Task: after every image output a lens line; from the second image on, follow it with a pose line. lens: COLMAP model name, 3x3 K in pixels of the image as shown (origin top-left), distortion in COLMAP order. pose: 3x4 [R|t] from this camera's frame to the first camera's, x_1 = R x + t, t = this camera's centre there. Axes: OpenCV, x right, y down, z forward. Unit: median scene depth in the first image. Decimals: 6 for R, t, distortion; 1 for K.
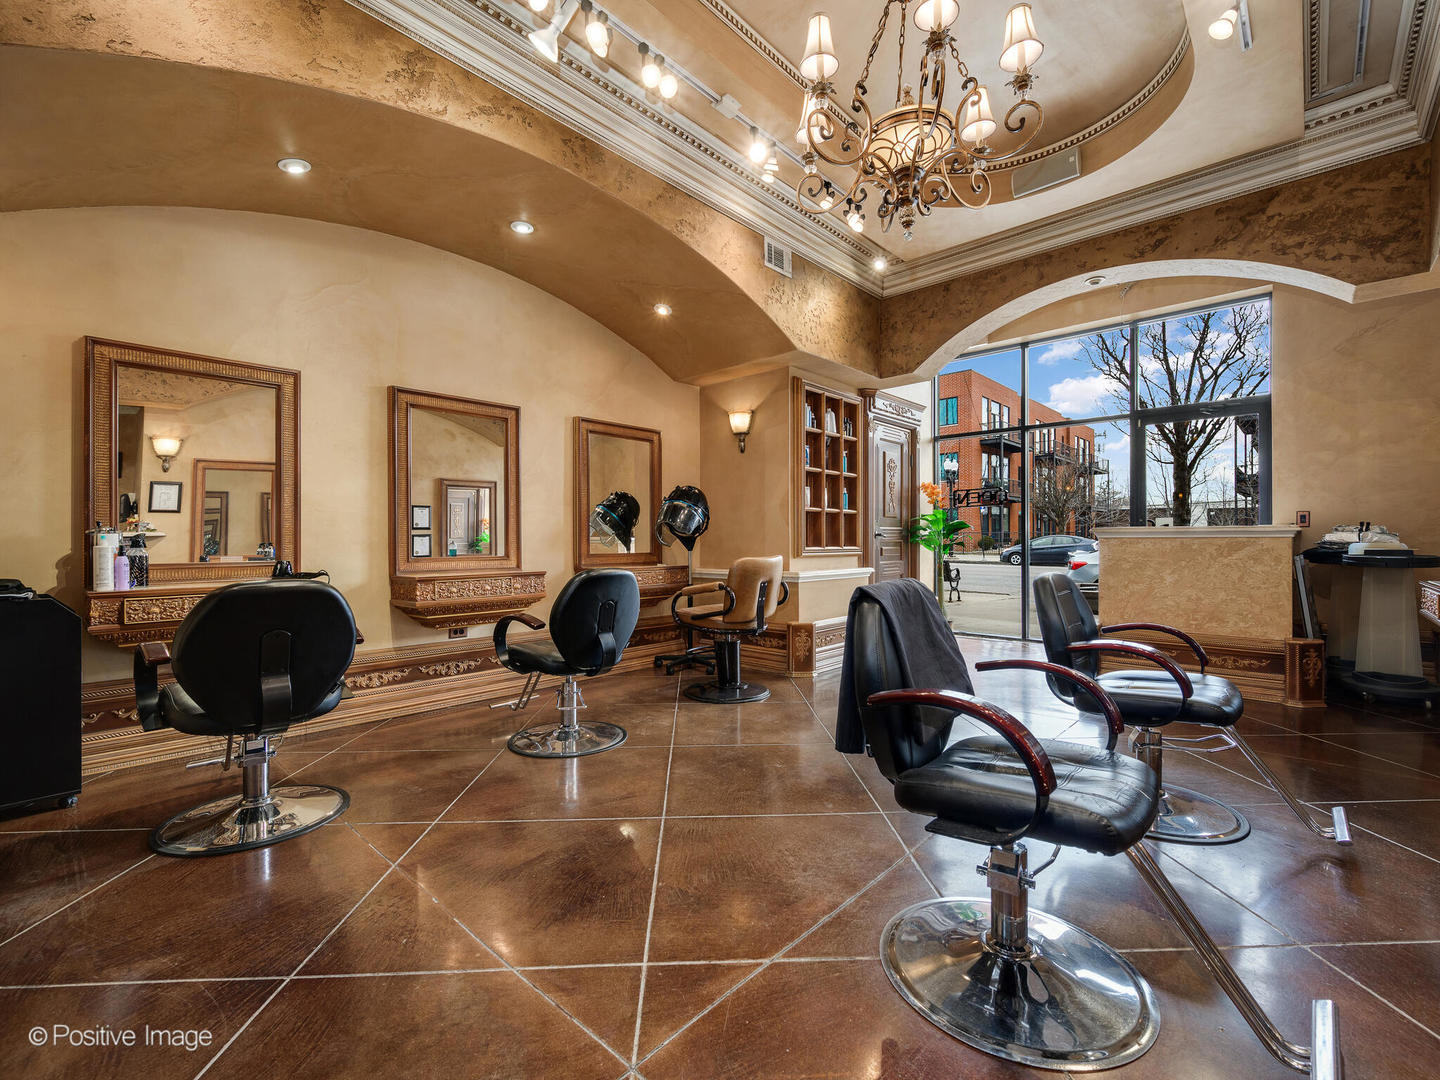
lens RADIAL K [[644.5, 0, 713.8], [0, 644.5, 540.2], [0, 0, 1]] dist [0.000062, 0.000788]
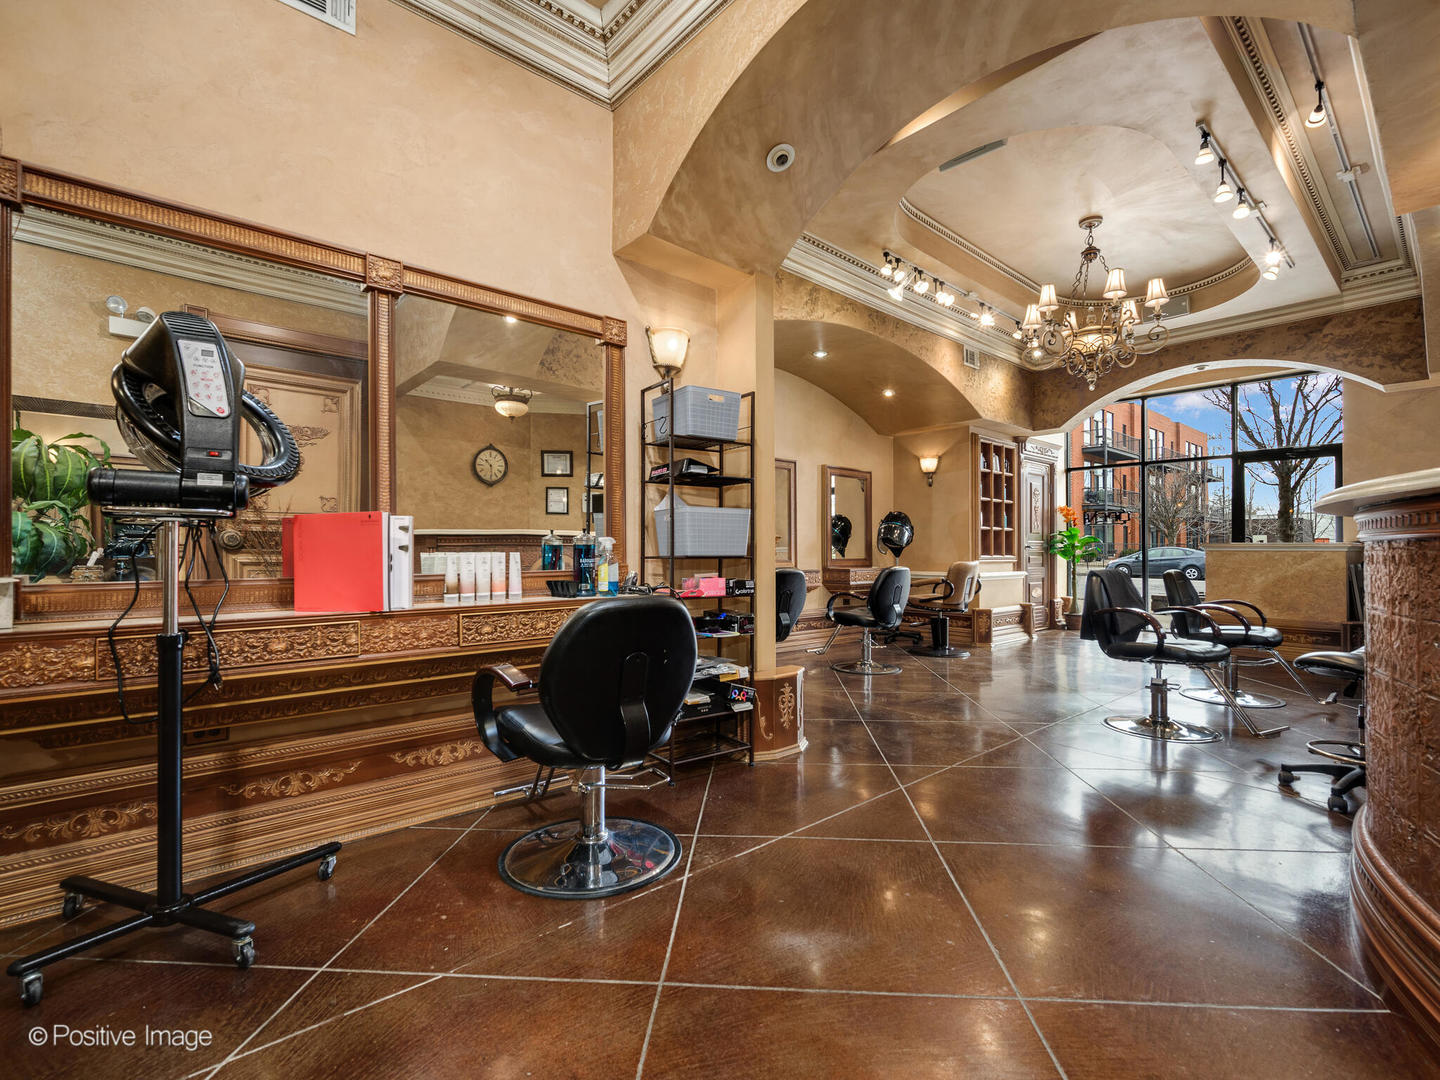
lens RADIAL K [[676.7, 0, 724.2], [0, 676.7, 538.2], [0, 0, 1]] dist [0.003808, -0.000572]
pose [[0.996180, 0.005600, -0.087148, -0.294431], [-0.007042, 0.999843, -0.016256, 0.000824], [0.087043, 0.016808, 0.996063, -0.522650]]
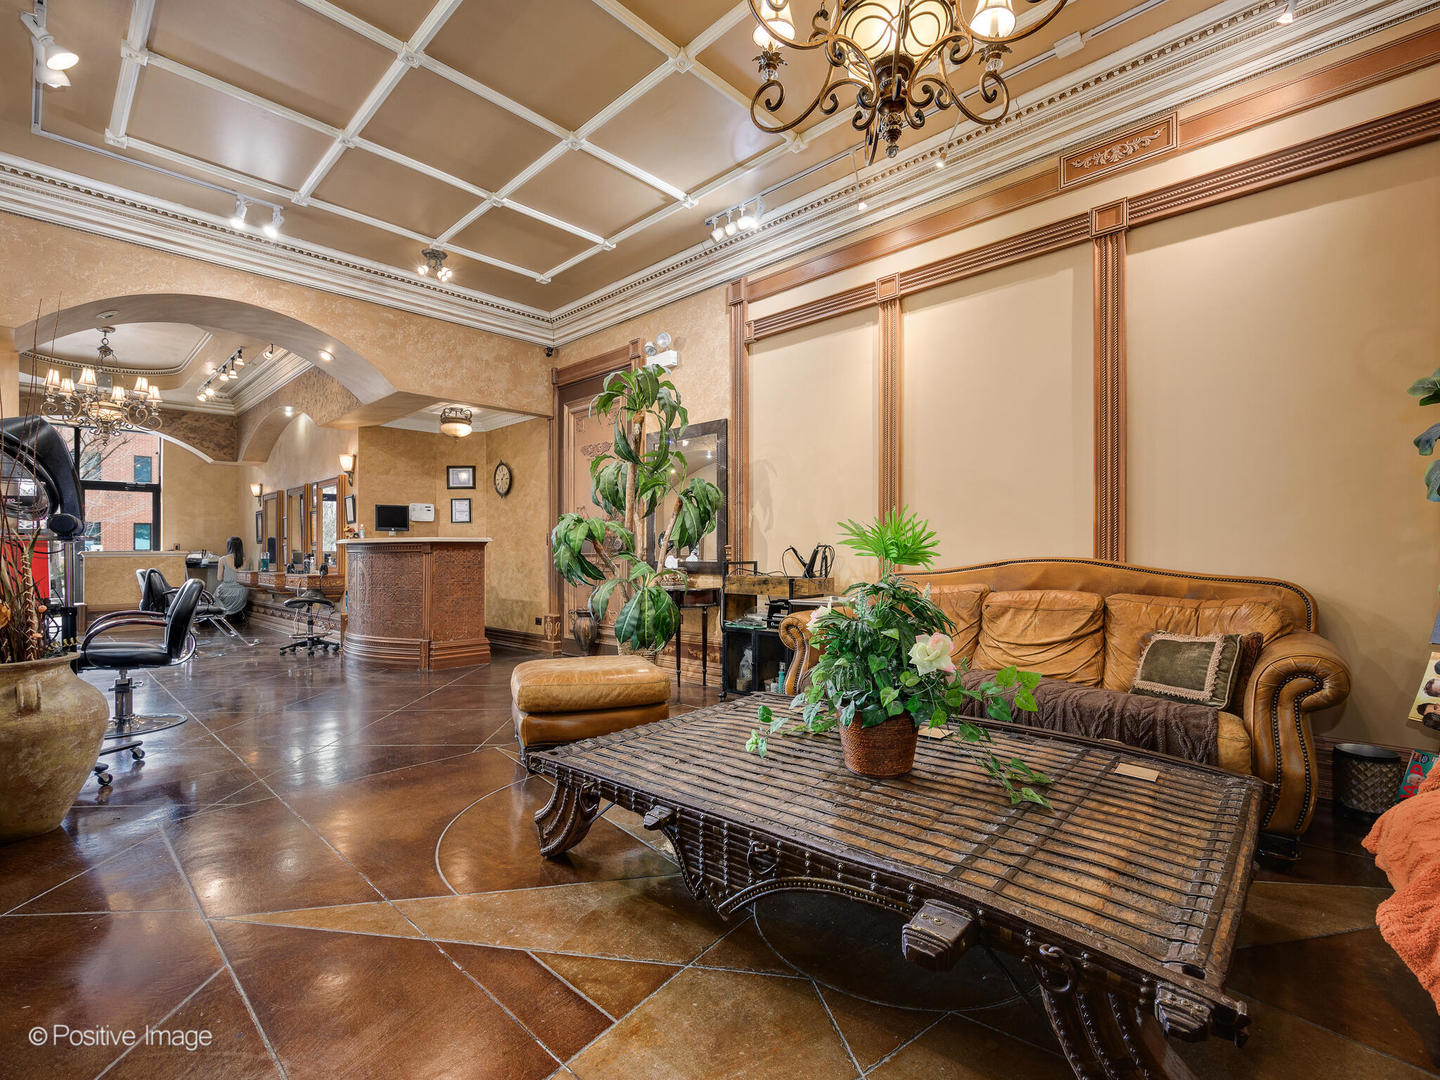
lens RADIAL K [[644.5, 0, 718.4], [0, 644.5, 547.0], [0, 0, 1]] dist [0.000062, 0.000788]
pose [[0.010241, 0.016331, 0.999814, -1.170882], [0.002709, 0.999862, -0.016360, 0.004355], [-0.999944, 0.002876, 0.010195, -0.788114]]
